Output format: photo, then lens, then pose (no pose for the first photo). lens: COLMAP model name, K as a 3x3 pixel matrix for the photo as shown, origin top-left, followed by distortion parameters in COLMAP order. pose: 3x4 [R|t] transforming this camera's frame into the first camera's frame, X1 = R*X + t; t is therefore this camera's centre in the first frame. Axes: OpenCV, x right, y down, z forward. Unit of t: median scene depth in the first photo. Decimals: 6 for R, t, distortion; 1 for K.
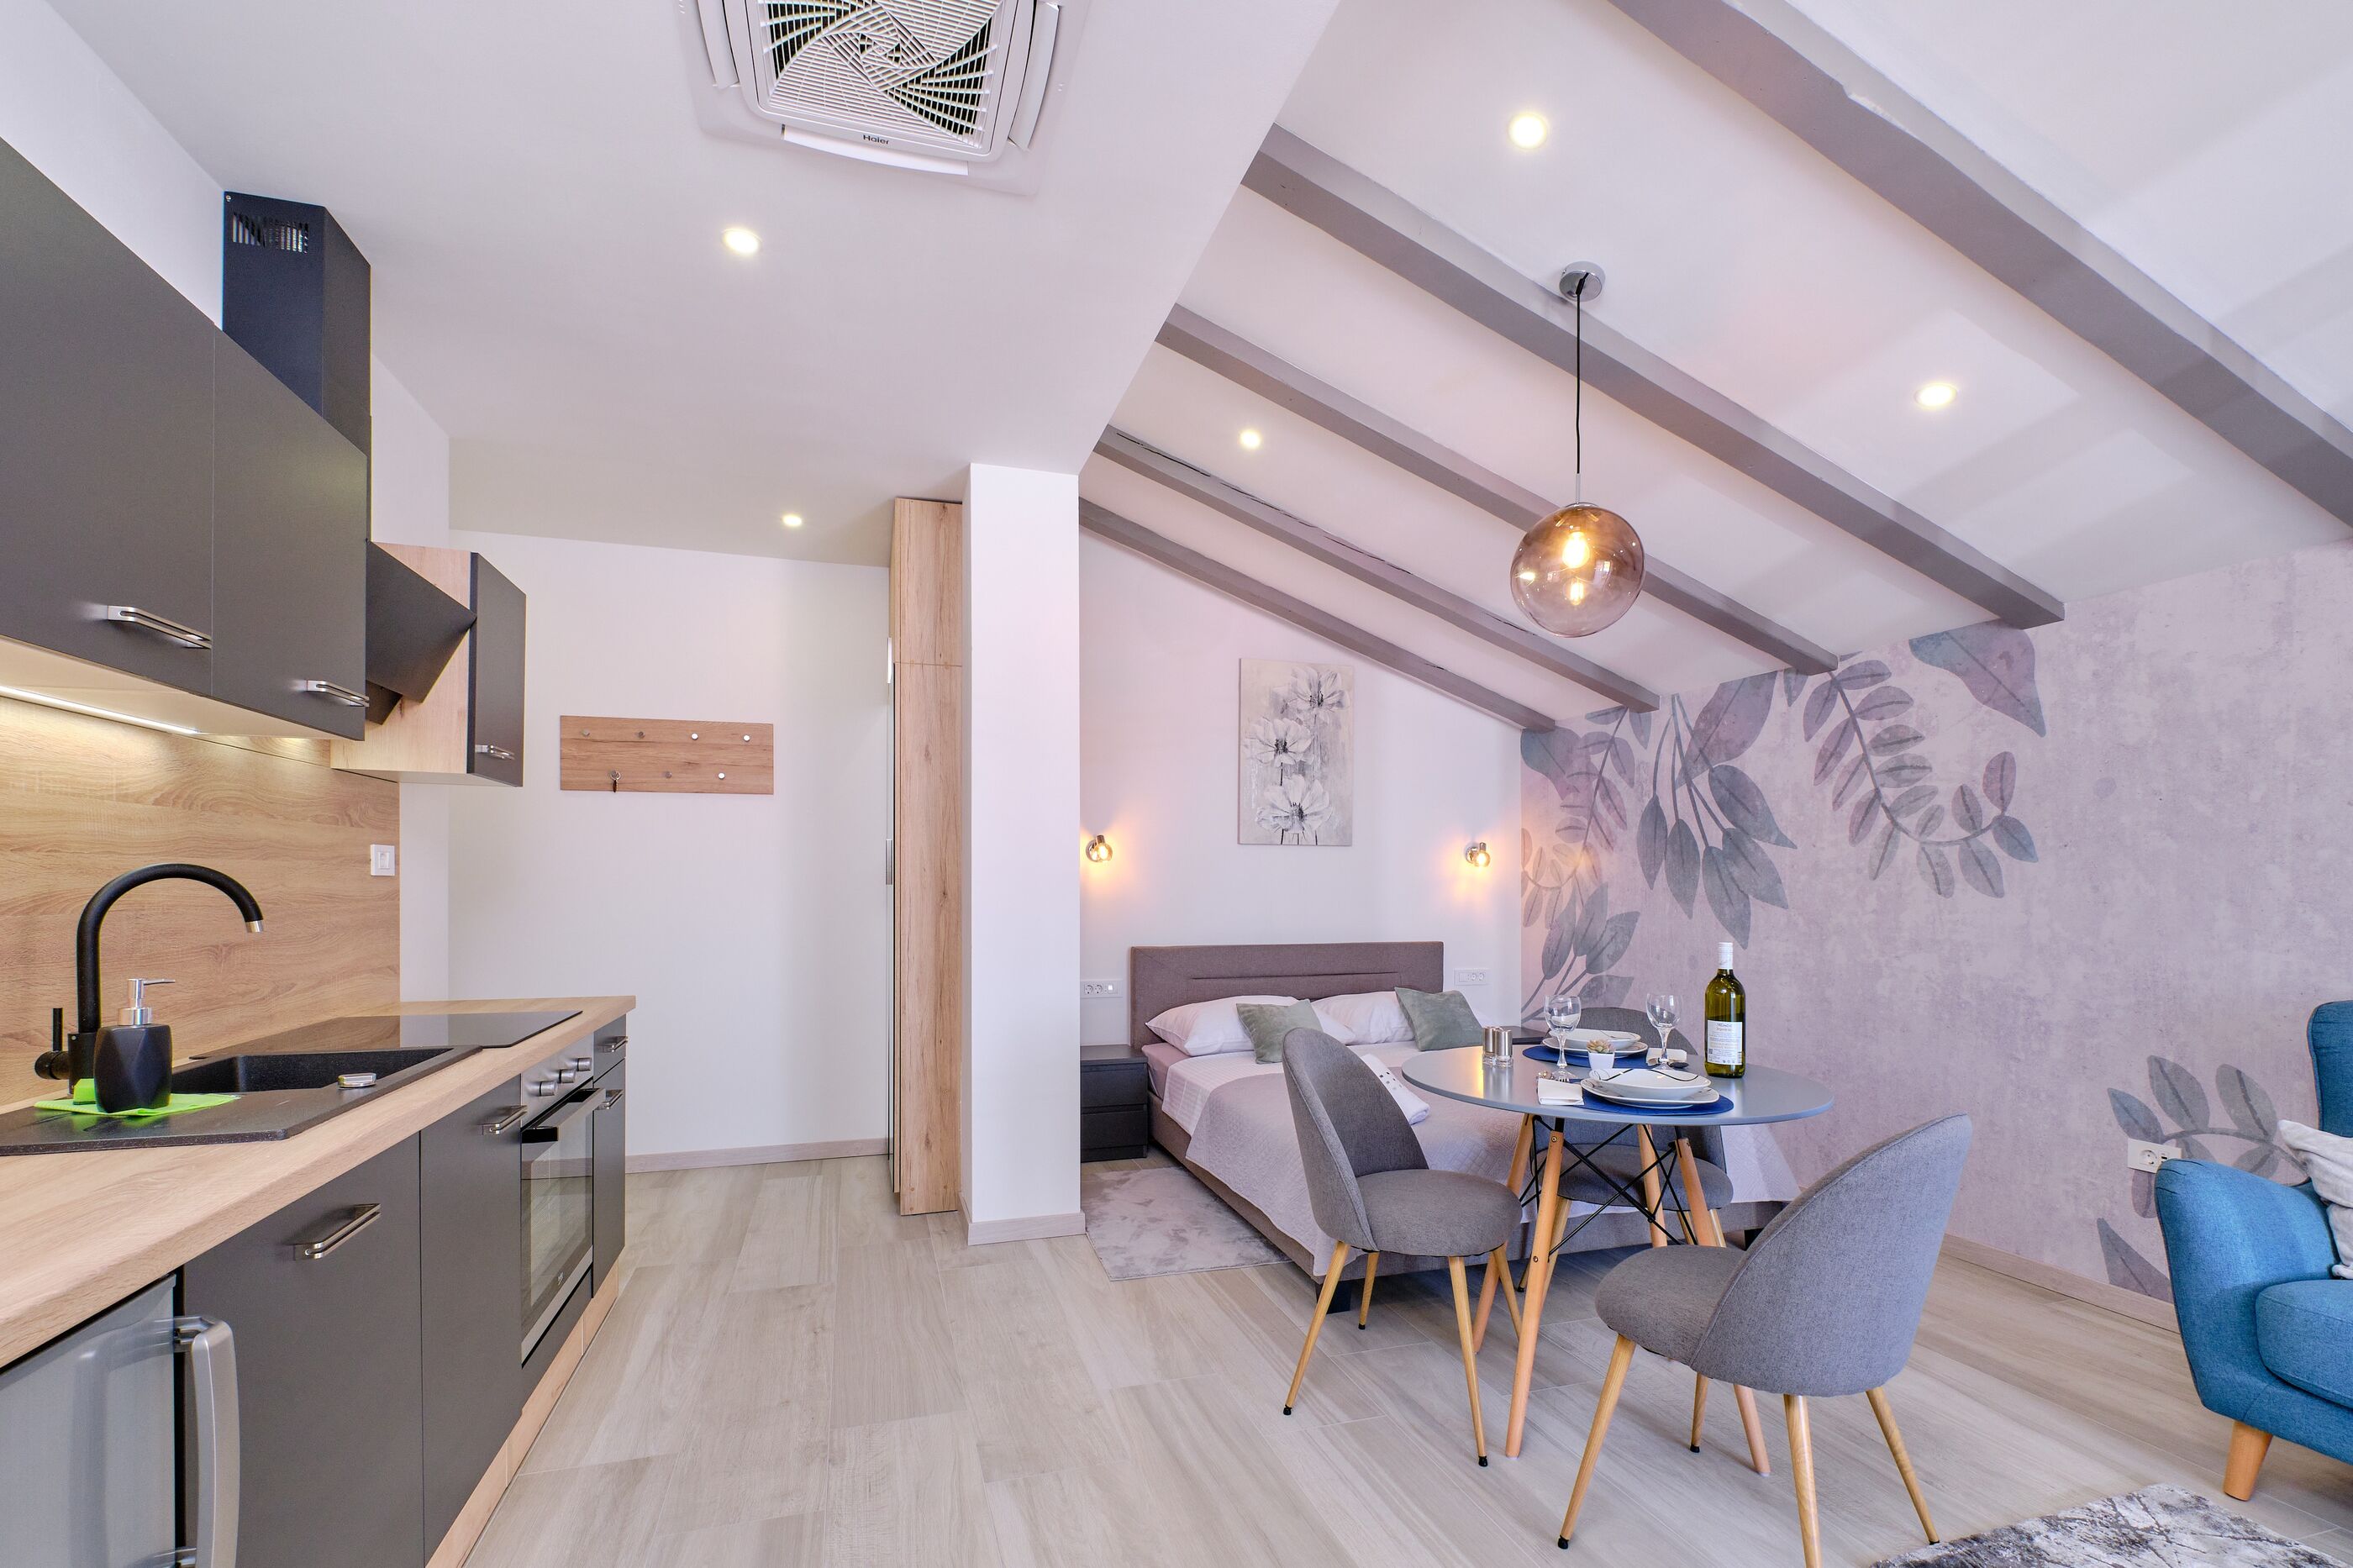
lens RADIAL K [[1043.0, 0, 1175.7], [0, 1043.0, 888.2], [0, 0, 1]] dist [0.000200, -0.000581]
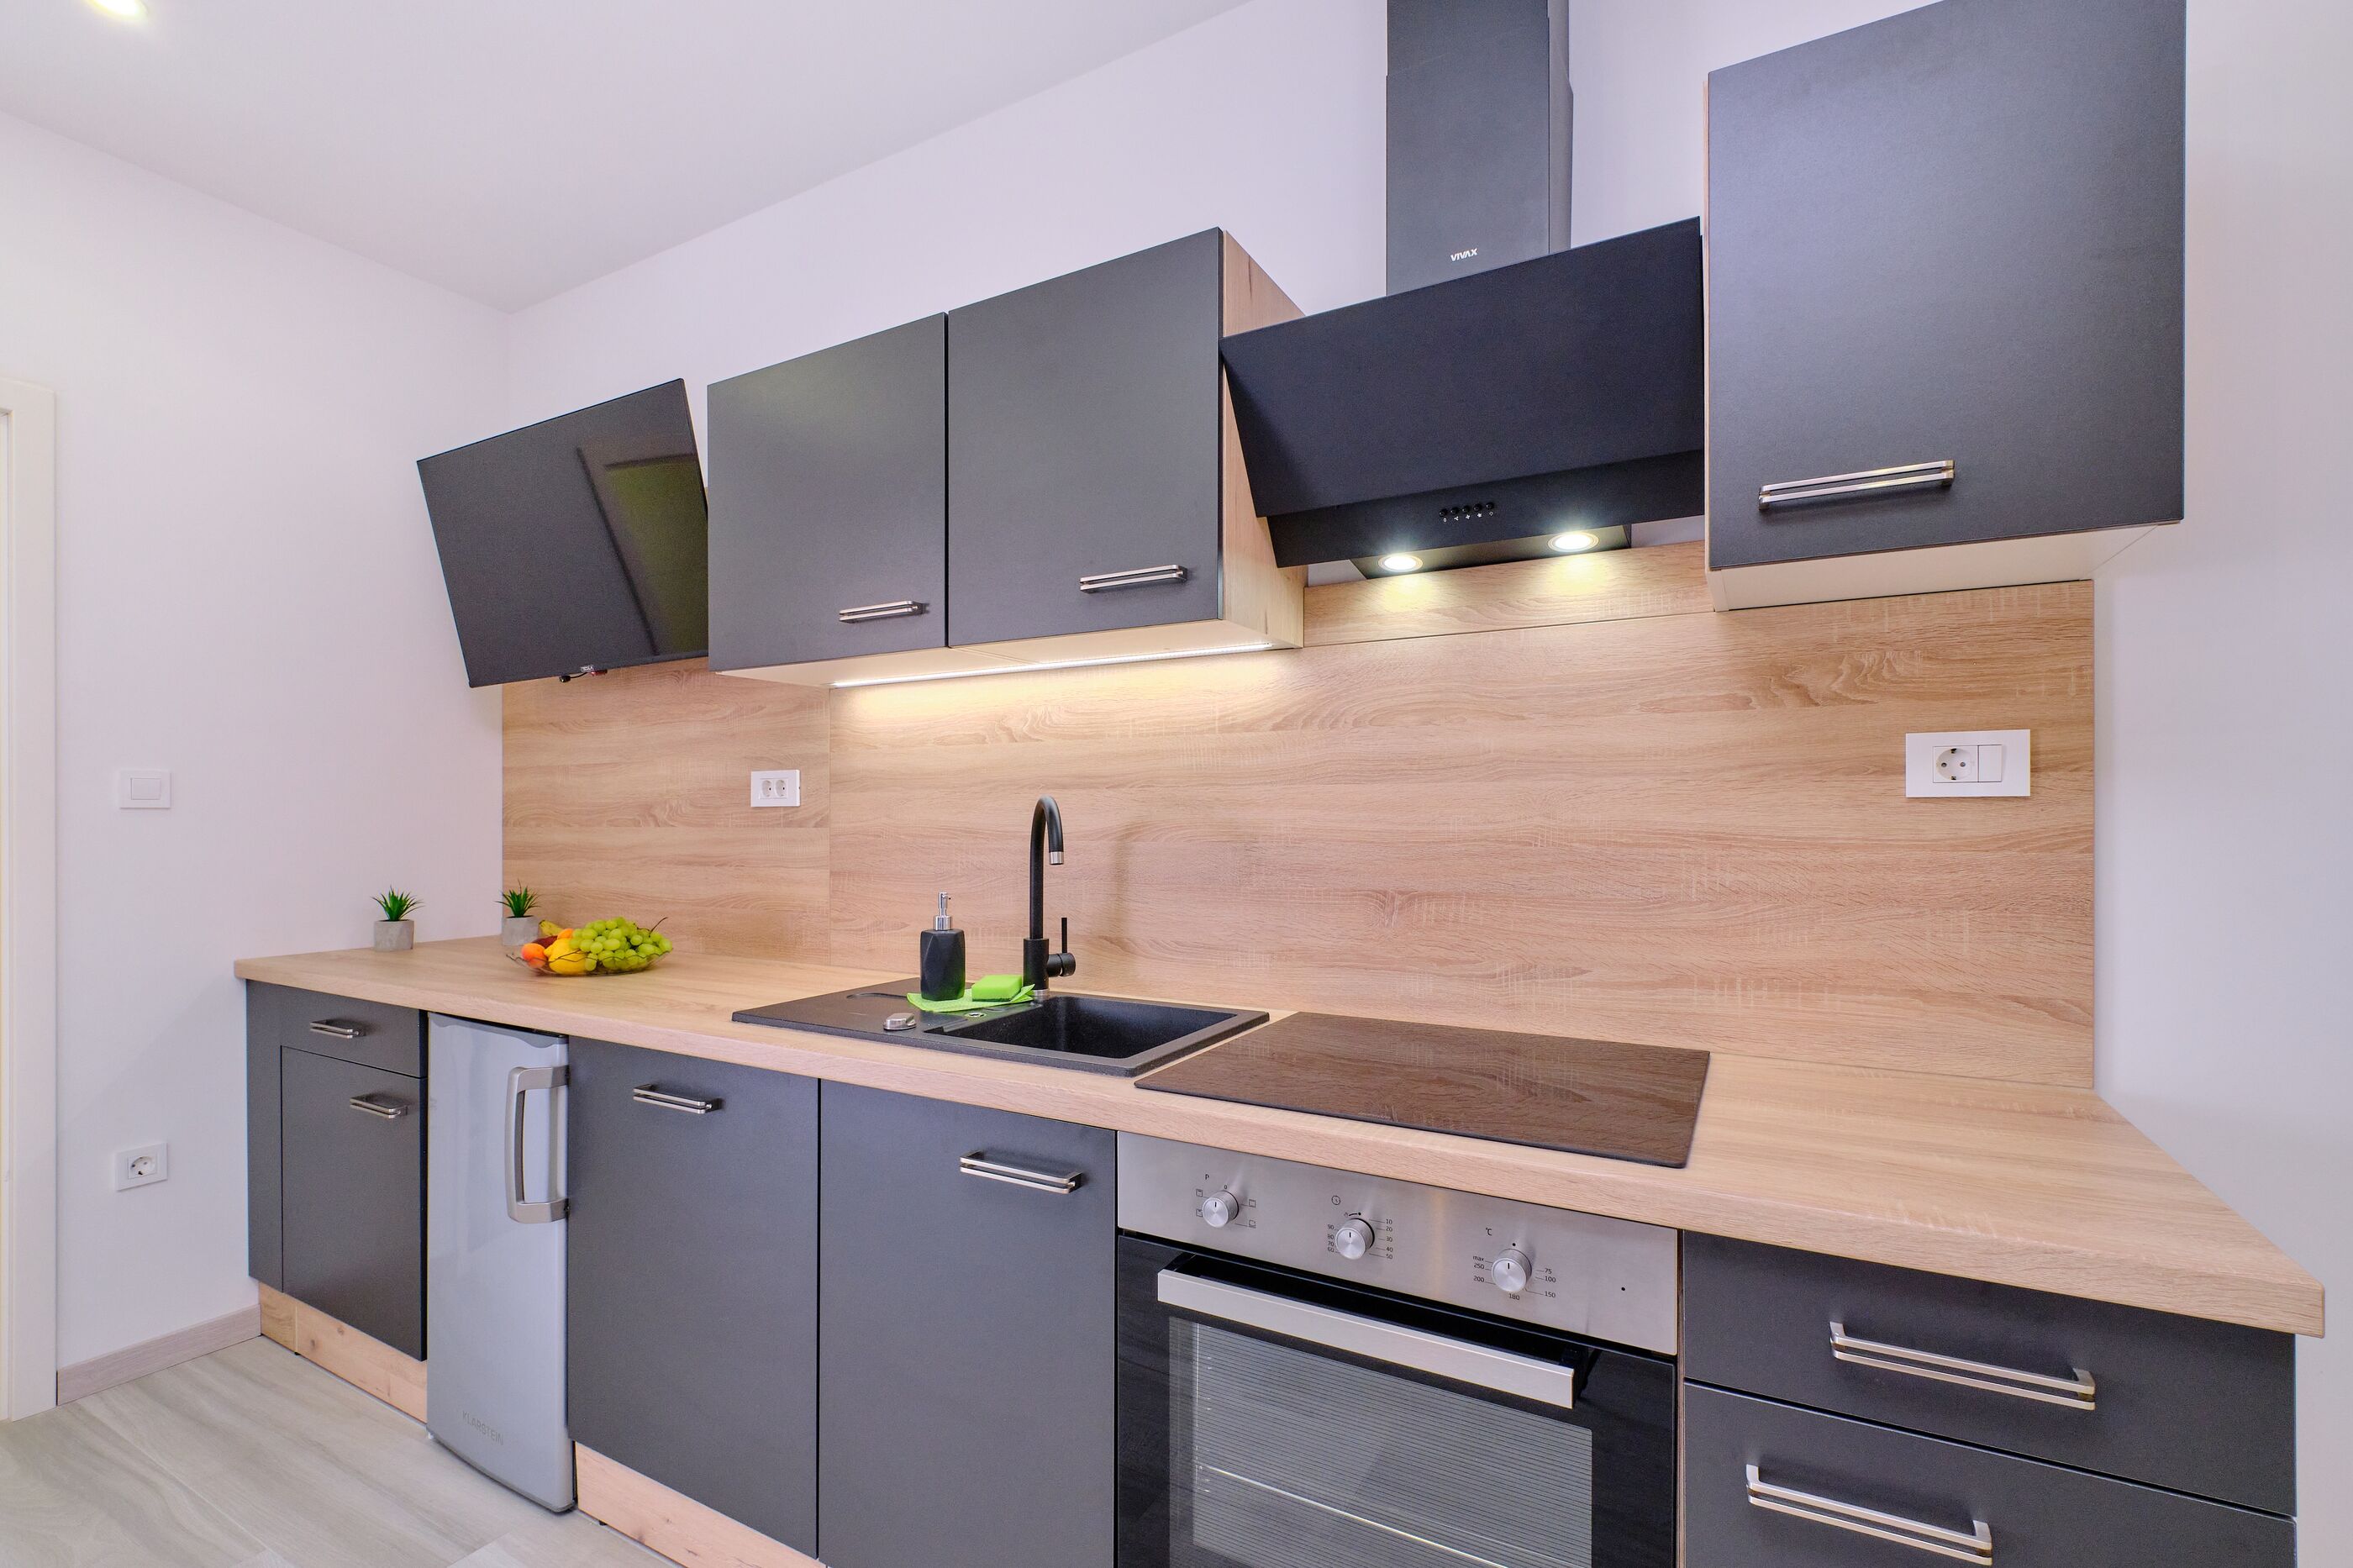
lens RADIAL K [[1051.5, 0, 1174.5], [0, 1051.5, 824.3], [0, 0, 1]] dist [-0.001133, -0.001306]
pose [[-0.729722, -0.000068, -0.683744, -0.140495], [-0.006217, 0.999959, 0.006535, -0.000715], [0.683716, 0.009020, -0.729692, 0.847507]]
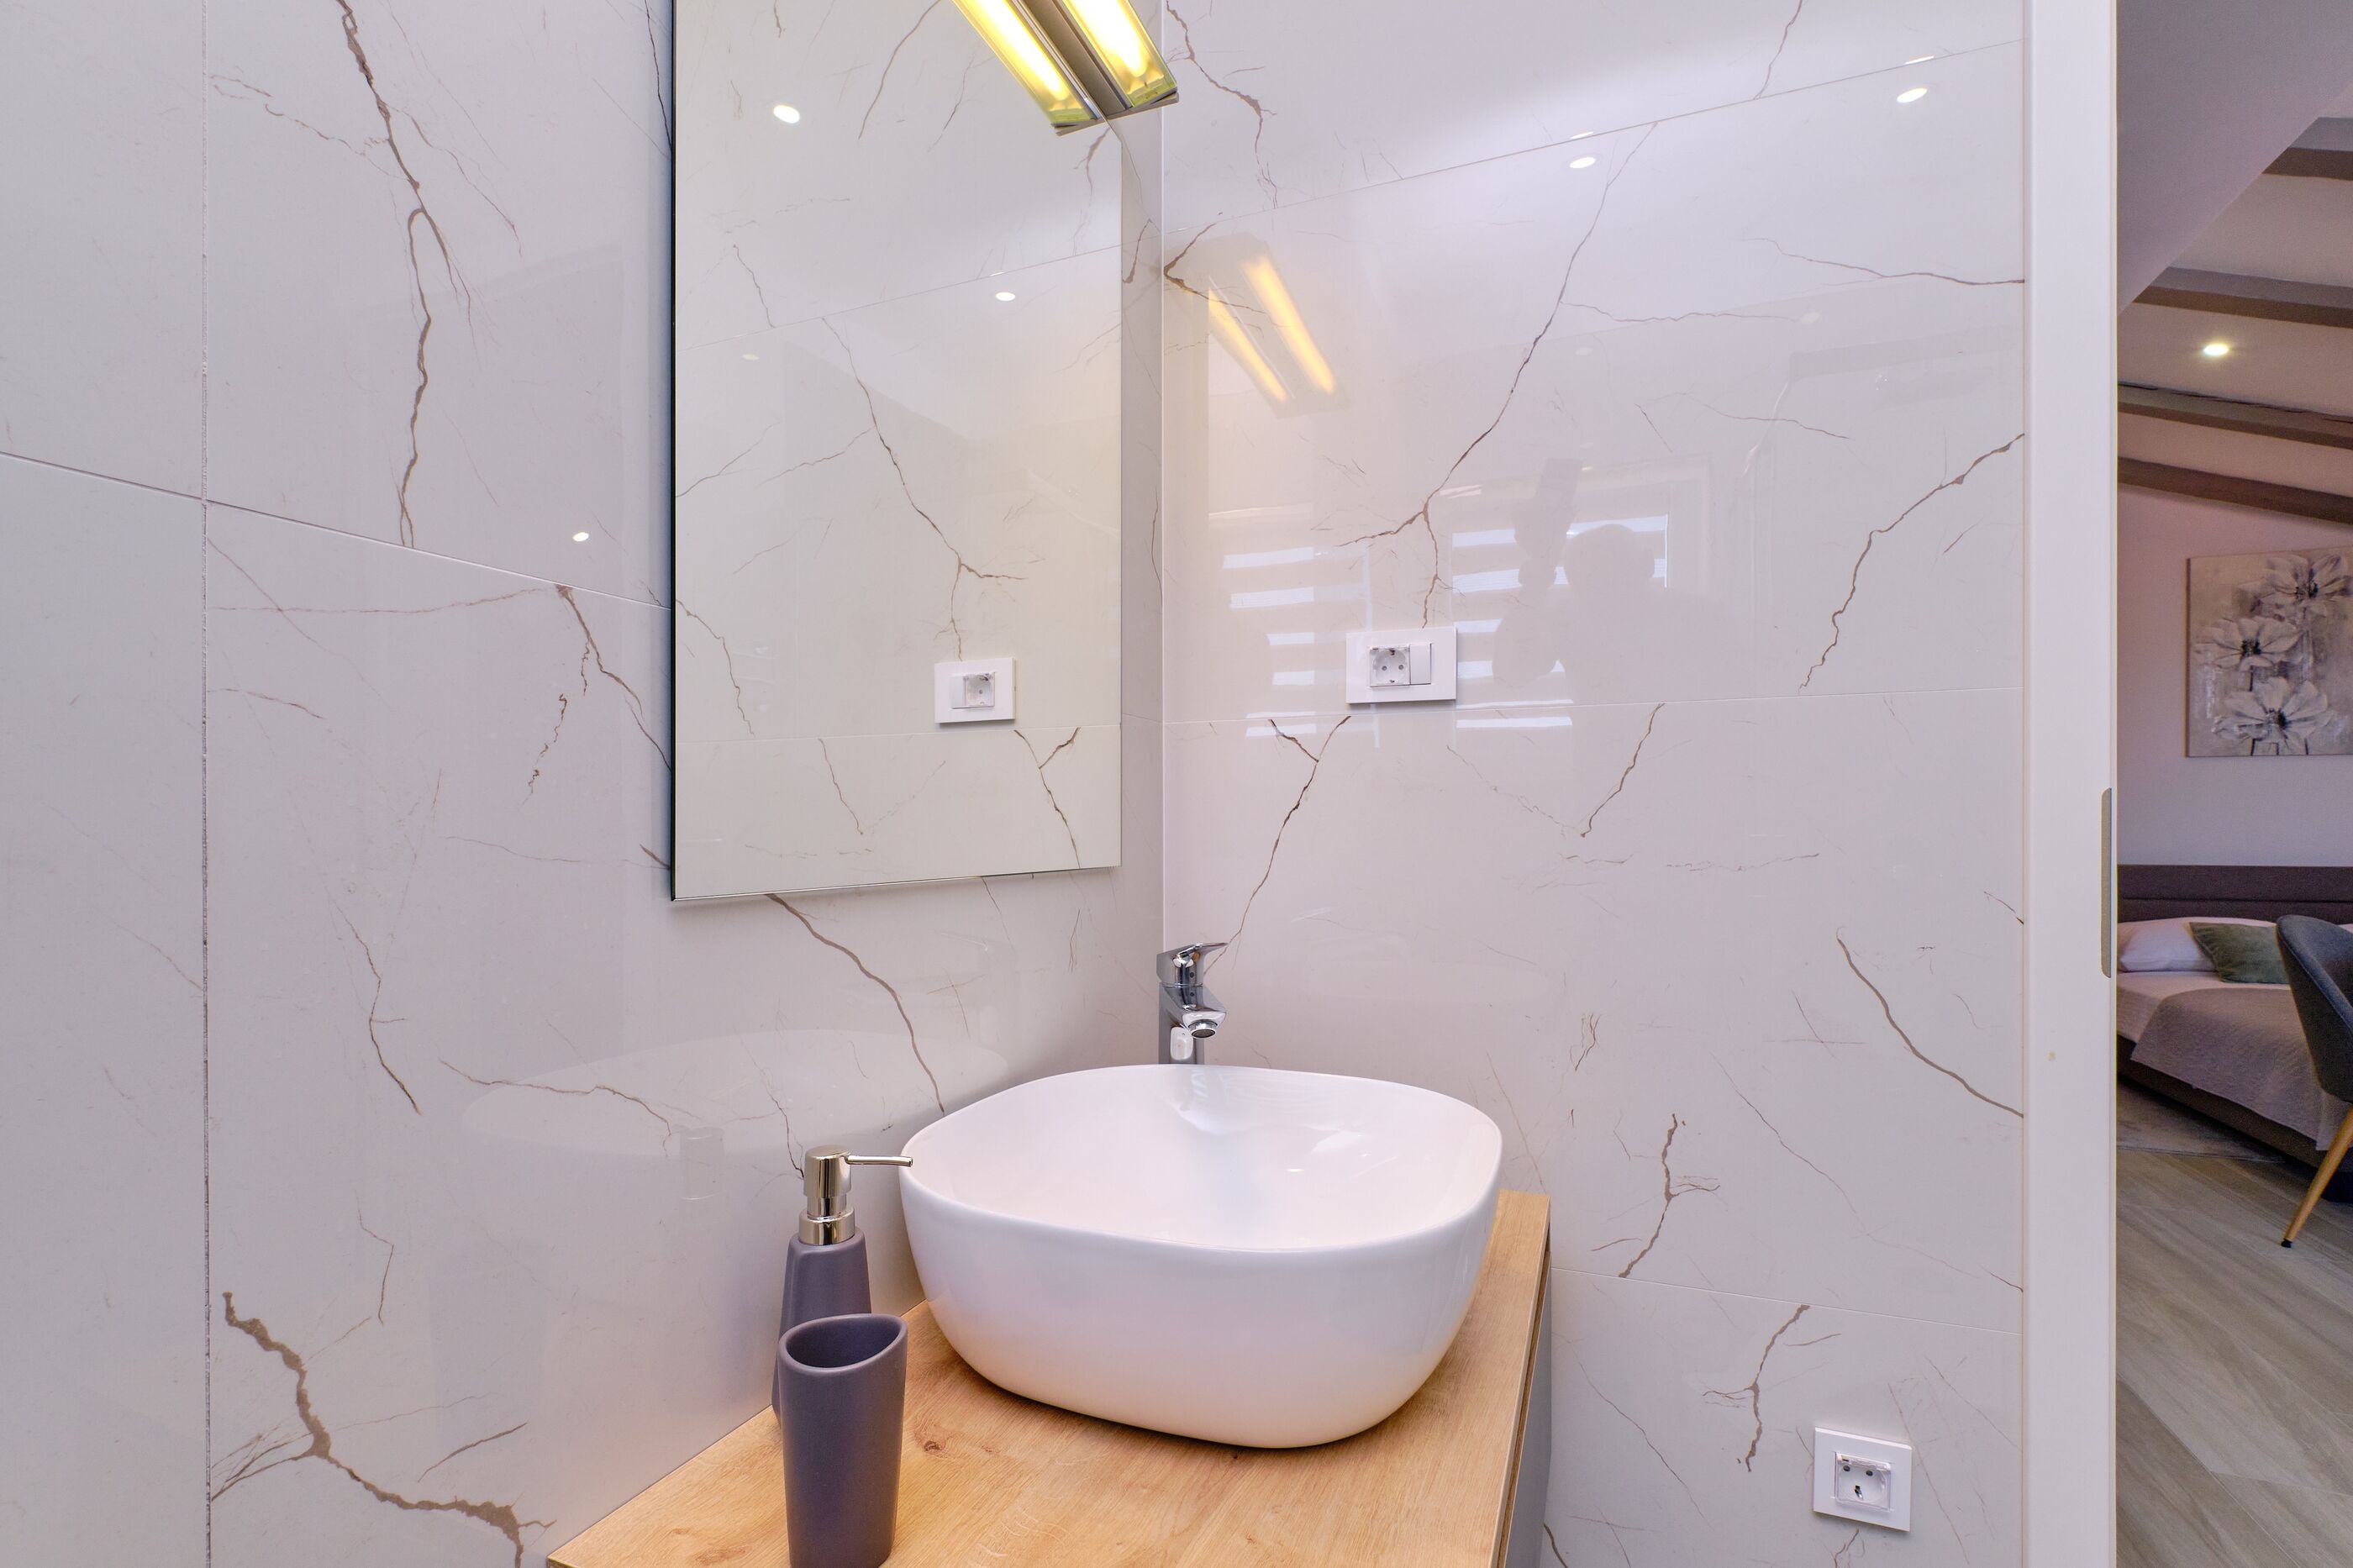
lens RADIAL K [[1051.5, 0, 1174.5], [0, 1051.5, 824.3], [0, 0, 1]] dist [-0.001133, -0.001306]
pose [[0.776321, -0.002202, -0.630334, -0.072973], [-0.001125, 0.999987, -0.004878, 0.032968], [0.630337, 0.004496, 0.776309, -0.425433]]
